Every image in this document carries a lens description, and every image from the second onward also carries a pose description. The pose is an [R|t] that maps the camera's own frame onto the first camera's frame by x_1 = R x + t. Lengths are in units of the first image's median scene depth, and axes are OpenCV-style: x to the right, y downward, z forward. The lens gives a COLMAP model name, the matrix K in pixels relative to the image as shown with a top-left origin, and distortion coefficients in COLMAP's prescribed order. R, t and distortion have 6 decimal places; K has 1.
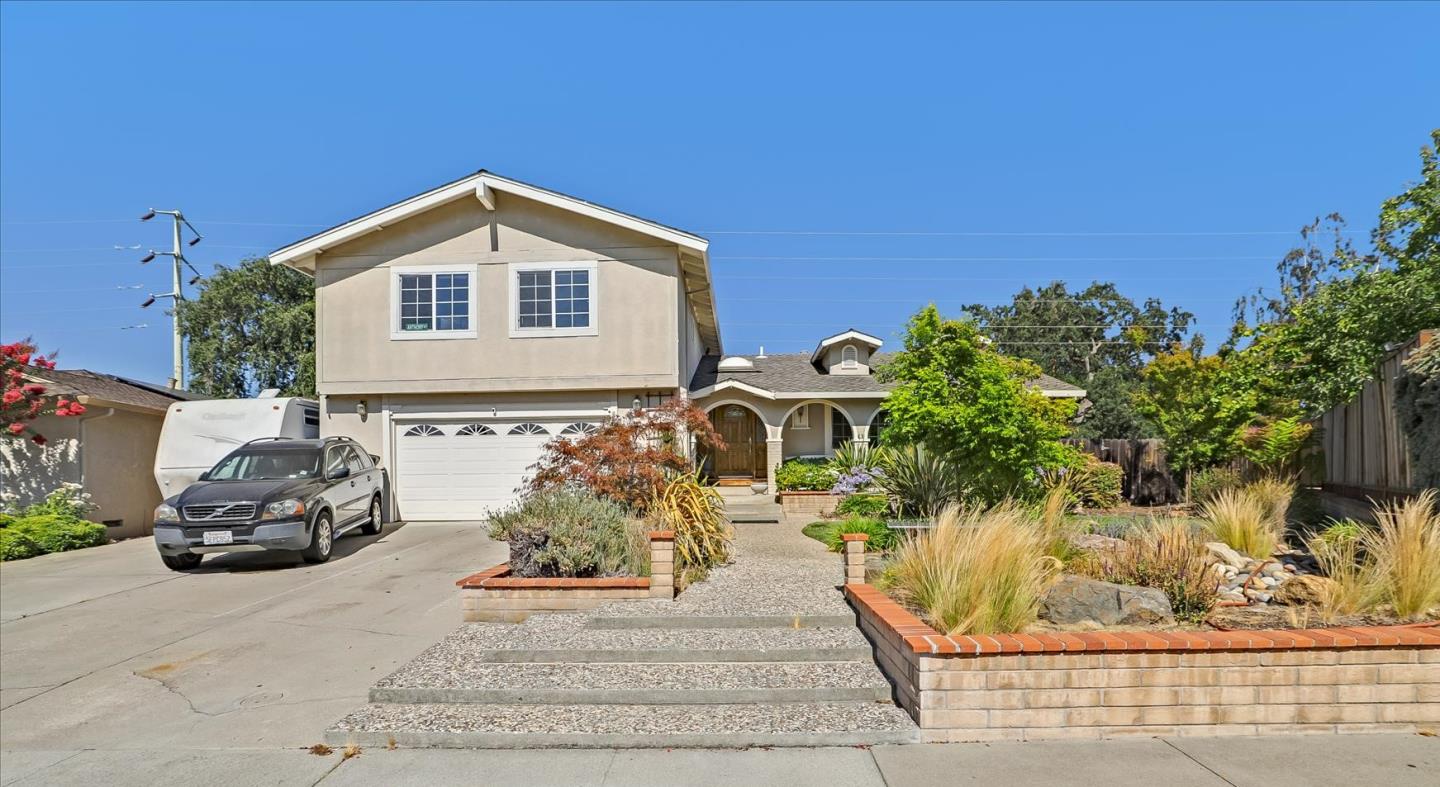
lens RADIAL K [[646.5, 0, 715.6], [0, 646.5, 481.6], [0, 0, 1]] dist [-0.035143, 0.006974]
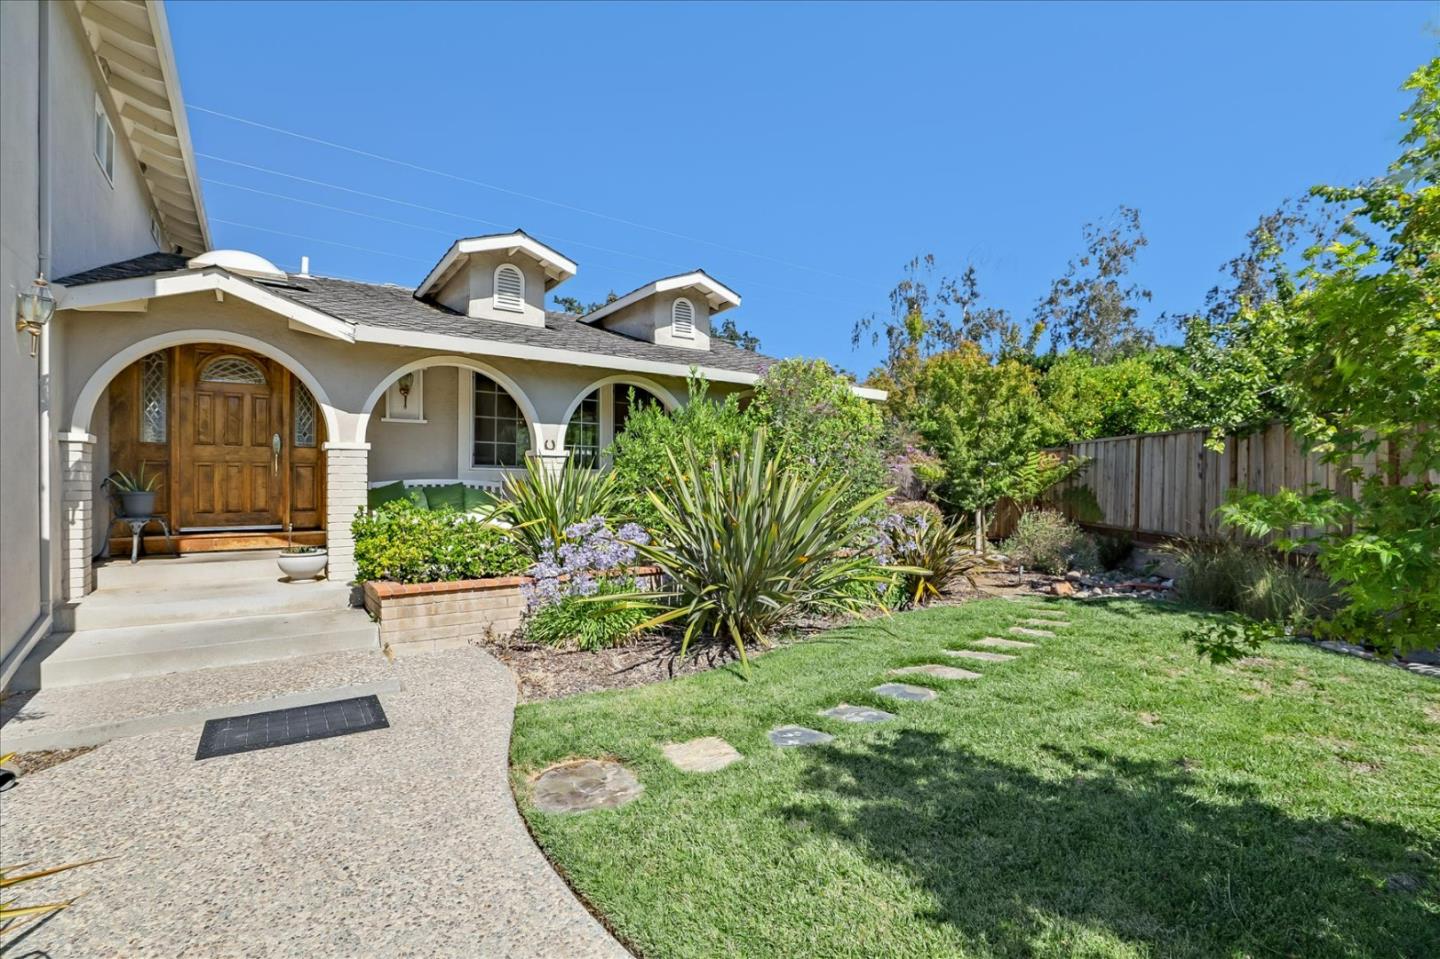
lens RADIAL K [[659.7, 0, 724.9], [0, 659.7, 486.7], [0, 0, 1]] dist [-0.036413, 0.007792]
pose [[0.789633, 0.006407, 0.613546, 0.032908], [-0.009166, 0.999957, 0.001354, -0.050143], [-0.613511, -0.006693, 0.789658, 0.645901]]
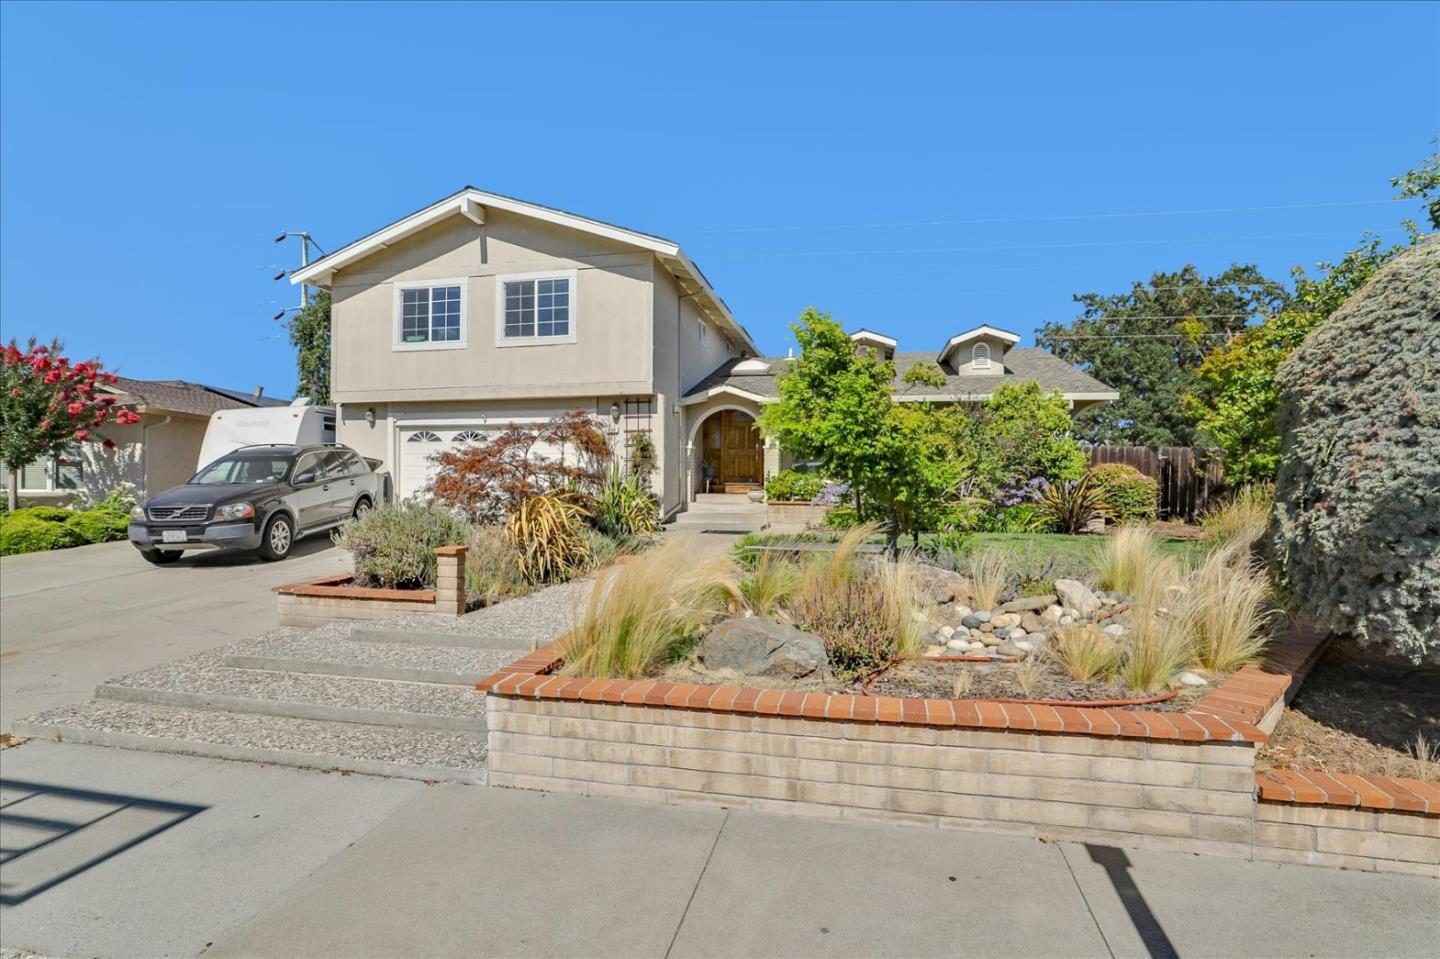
lens RADIAL K [[659.7, 0, 713.0], [0, 659.7, 478.2], [0, 0, 1]] dist [-0.036413, 0.007792]
pose [[0.985691, 0.013636, -0.168012, 0.206252], [-0.014792, 0.999875, -0.005629, -0.013065], [0.167914, 0.008034, 0.985769, 0.023021]]
